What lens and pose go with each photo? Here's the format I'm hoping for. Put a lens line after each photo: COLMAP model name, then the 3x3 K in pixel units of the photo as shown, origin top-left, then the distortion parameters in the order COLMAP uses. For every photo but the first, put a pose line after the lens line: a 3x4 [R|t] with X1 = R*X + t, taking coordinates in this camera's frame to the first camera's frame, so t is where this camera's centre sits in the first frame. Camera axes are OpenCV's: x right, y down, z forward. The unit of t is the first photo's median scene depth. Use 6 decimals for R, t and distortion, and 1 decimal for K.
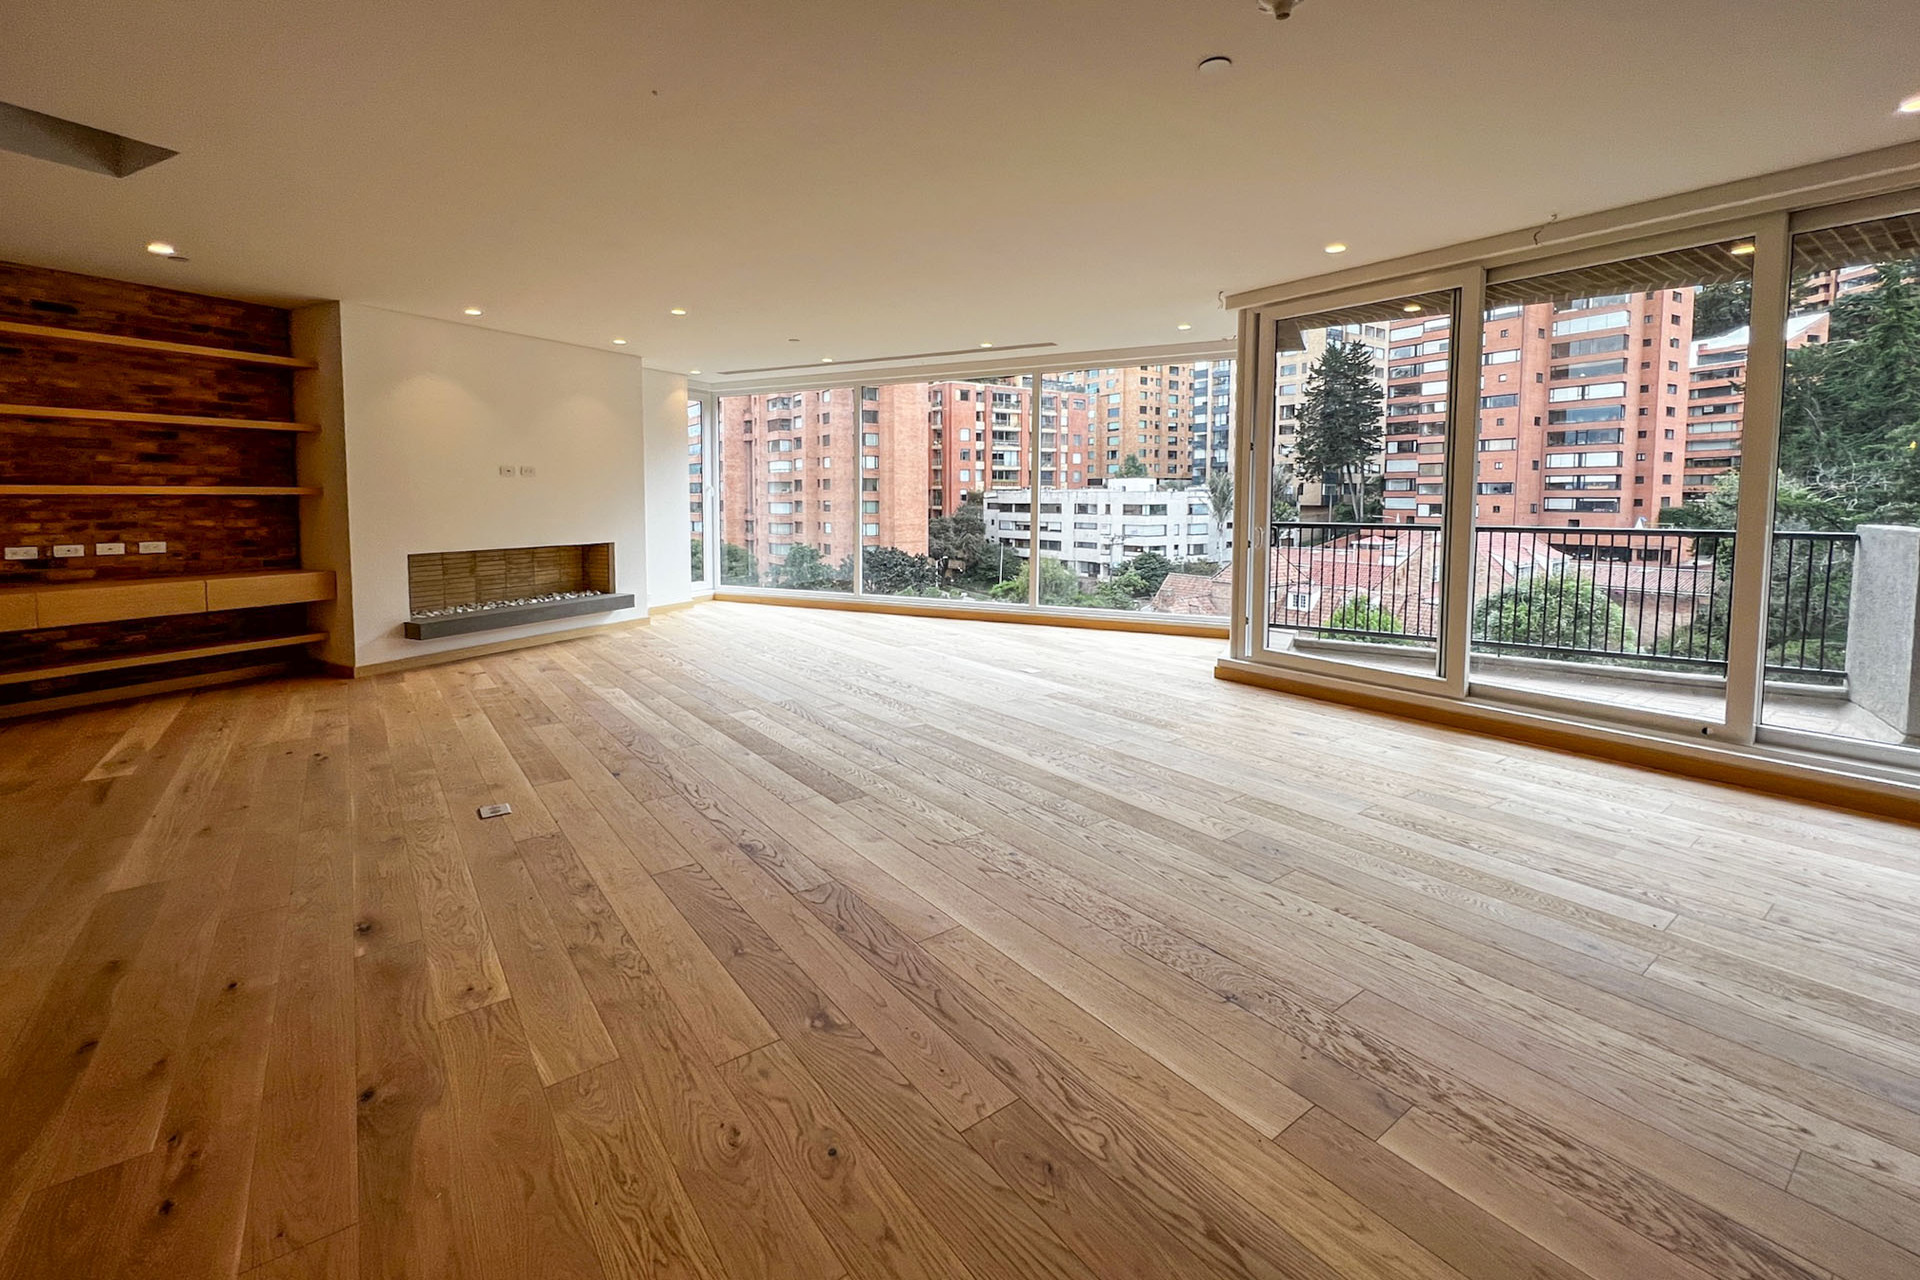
lens RADIAL K [[818.5, 0, 948.9], [0, 818.5, 551.3], [0, 0, 1]] dist [-0.001555, 0.000460]
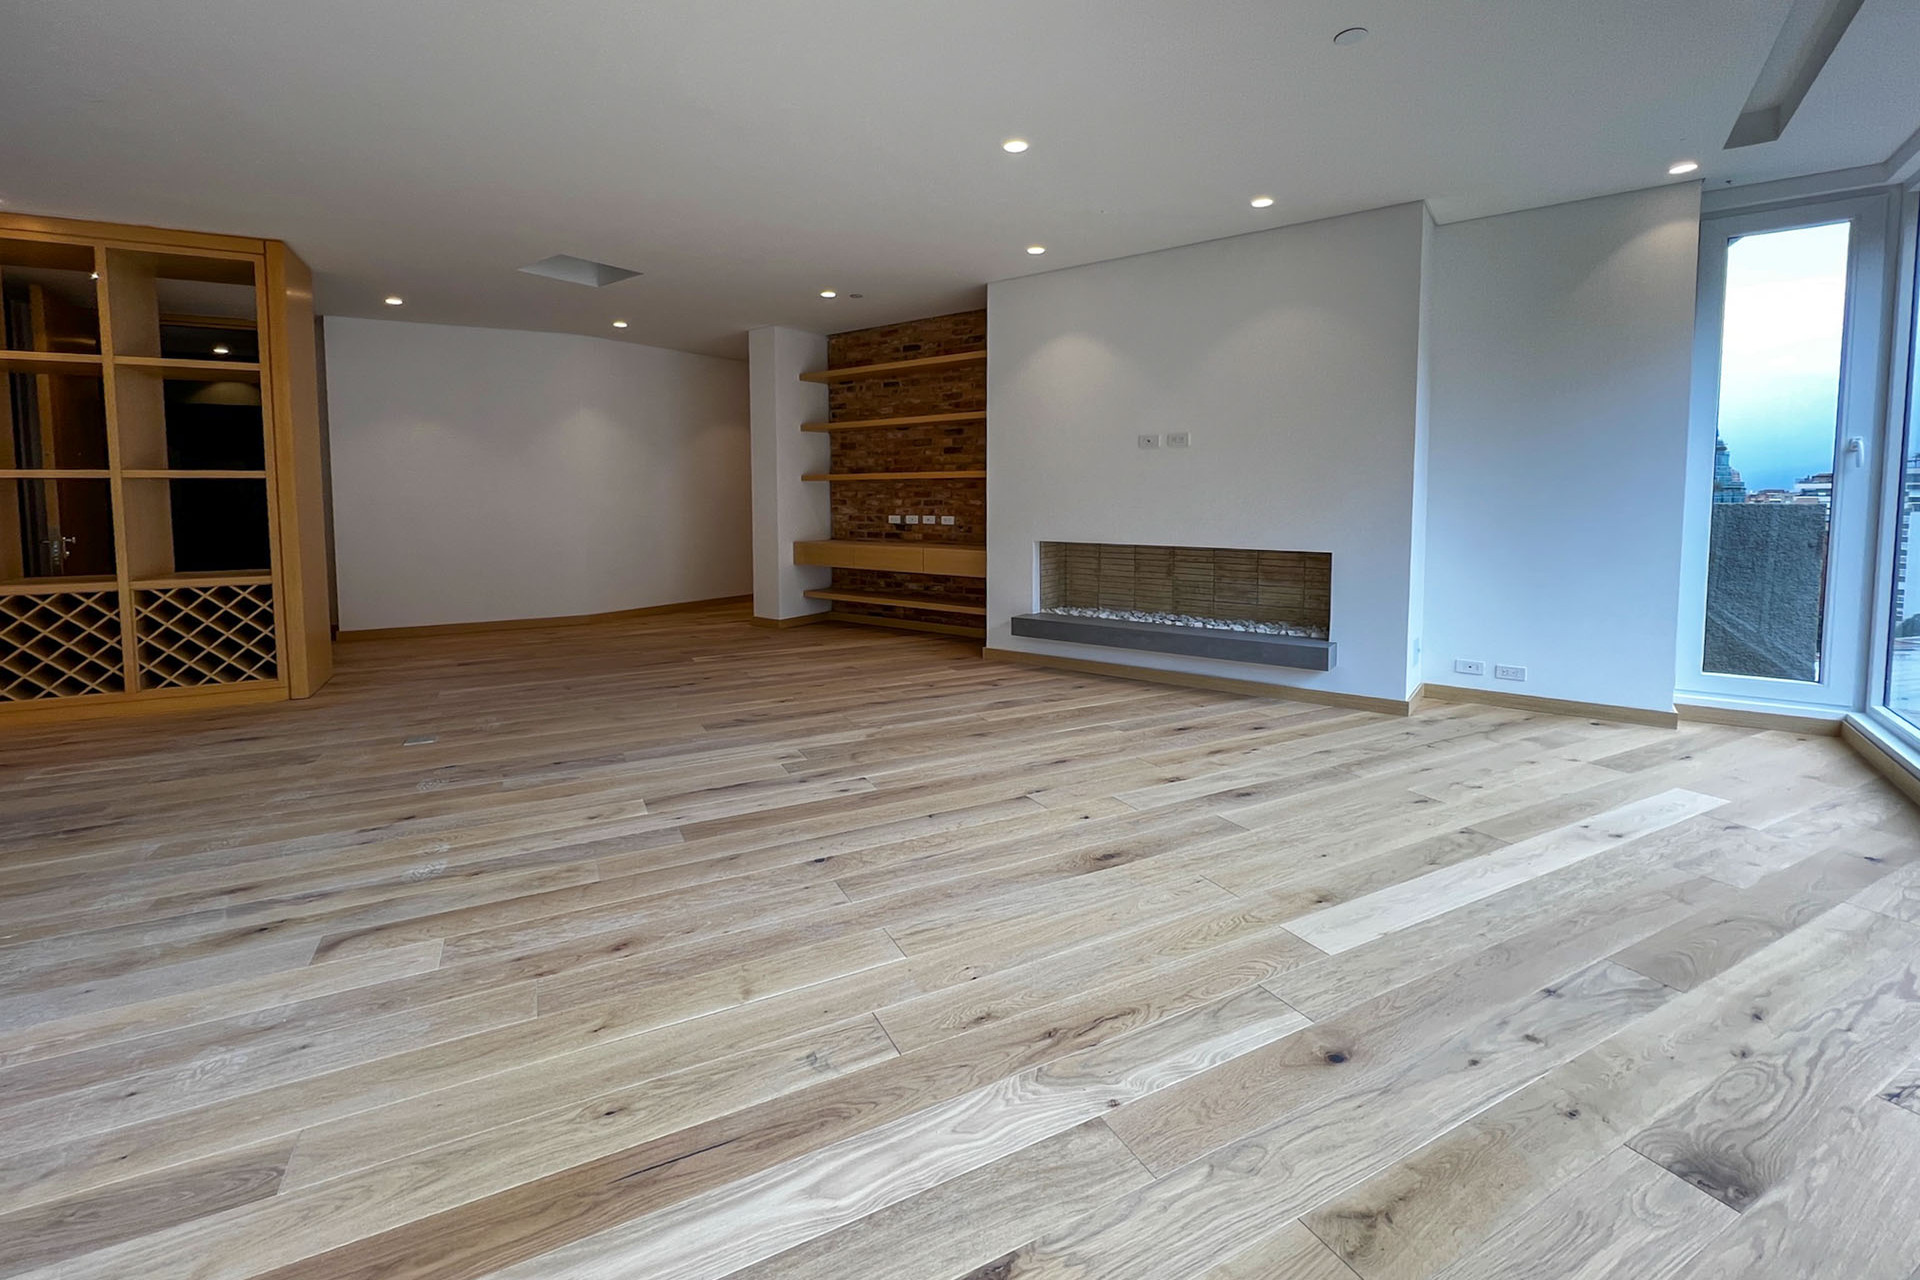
lens RADIAL K [[818.5, 0, 948.9], [0, 818.5, 551.3], [0, 0, 1]] dist [-0.001555, 0.000460]
pose [[-0.165391, 0.072007, -0.983596, 0.266430], [-0.061852, 0.994610, 0.083214, -0.057548], [0.984287, 0.074601, -0.160046, 1.098494]]
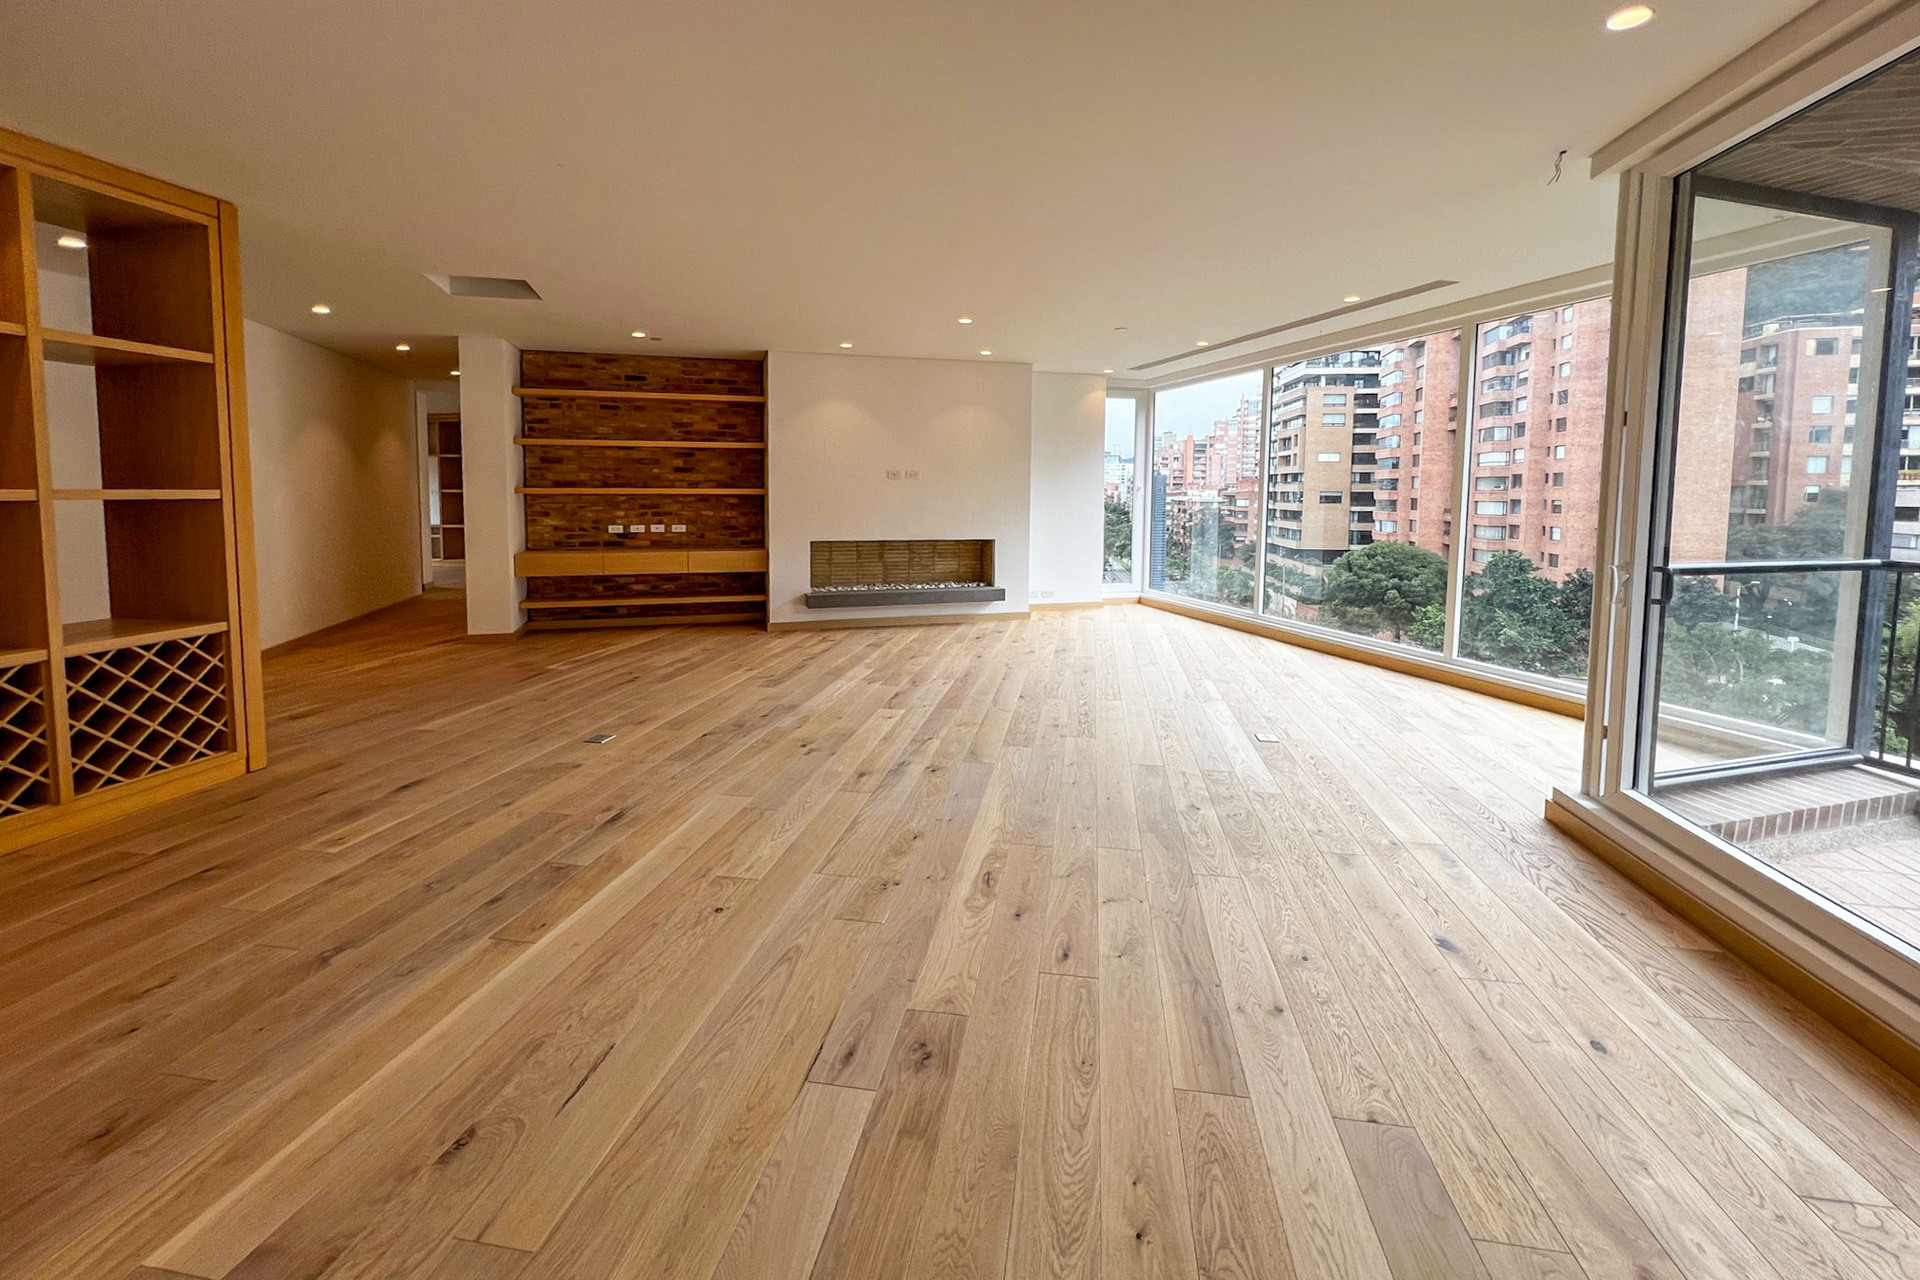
lens RADIAL K [[818.5, 0, 948.9], [0, 818.5, 551.3], [0, 0, 1]] dist [-0.001555, 0.000460]
pose [[0.688108, 0.057106, -0.723358, 0.437807], [-0.053828, 0.998169, 0.027596, -0.028540], [0.723609, 0.019948, 0.689922, 0.281610]]
